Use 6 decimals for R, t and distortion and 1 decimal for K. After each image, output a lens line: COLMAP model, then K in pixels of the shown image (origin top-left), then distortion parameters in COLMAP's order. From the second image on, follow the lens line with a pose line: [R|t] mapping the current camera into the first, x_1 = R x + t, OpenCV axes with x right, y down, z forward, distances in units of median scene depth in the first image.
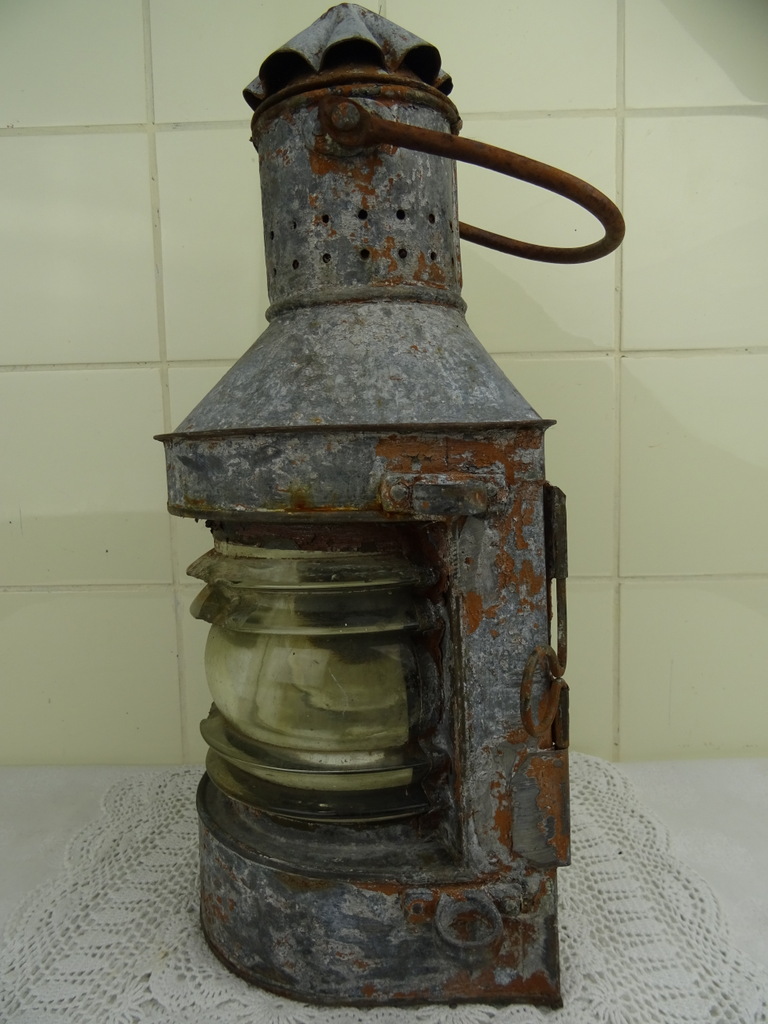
lens RADIAL K [[728.5, 0, 392.2], [0, 728.5, 513.9], [0, 0, 1]] dist [-0.008249, -0.002820]
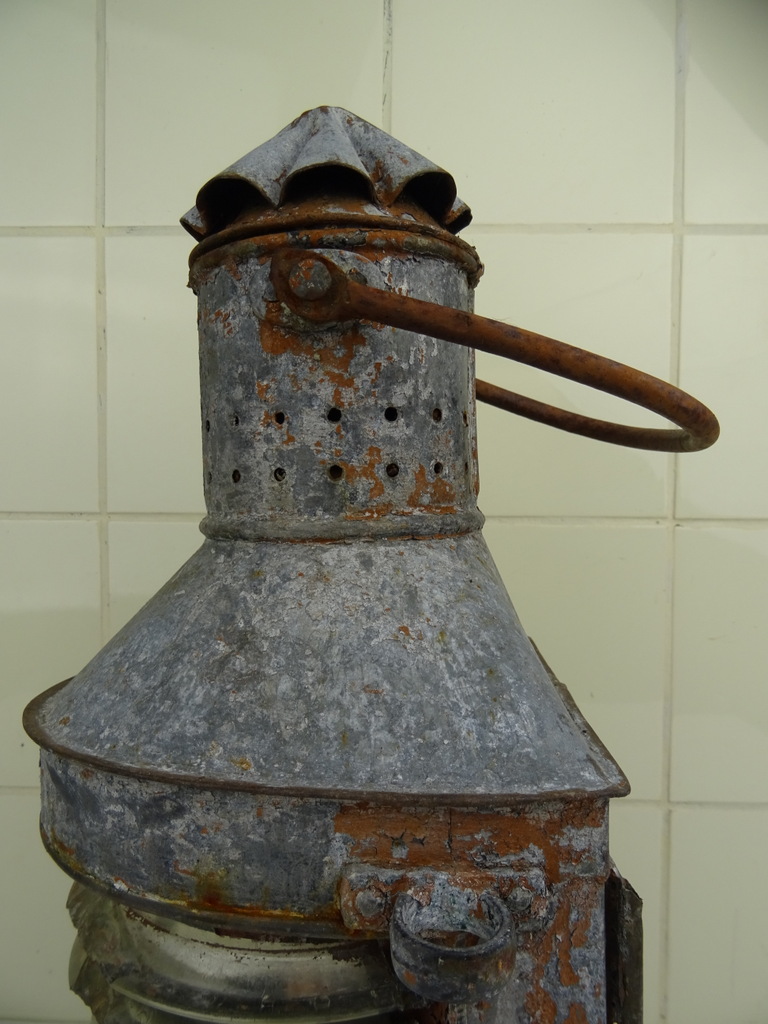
lens RADIAL K [[728.5, 0, 391.9], [0, 728.5, 512.1], [0, 0, 1]] dist [-0.008249, -0.002820]
pose [[0.999531, 0.028500, -0.011215, 0.022751], [-0.029160, 0.997528, -0.063937, -0.280268], [0.009365, 0.064234, 0.997891, 0.333615]]
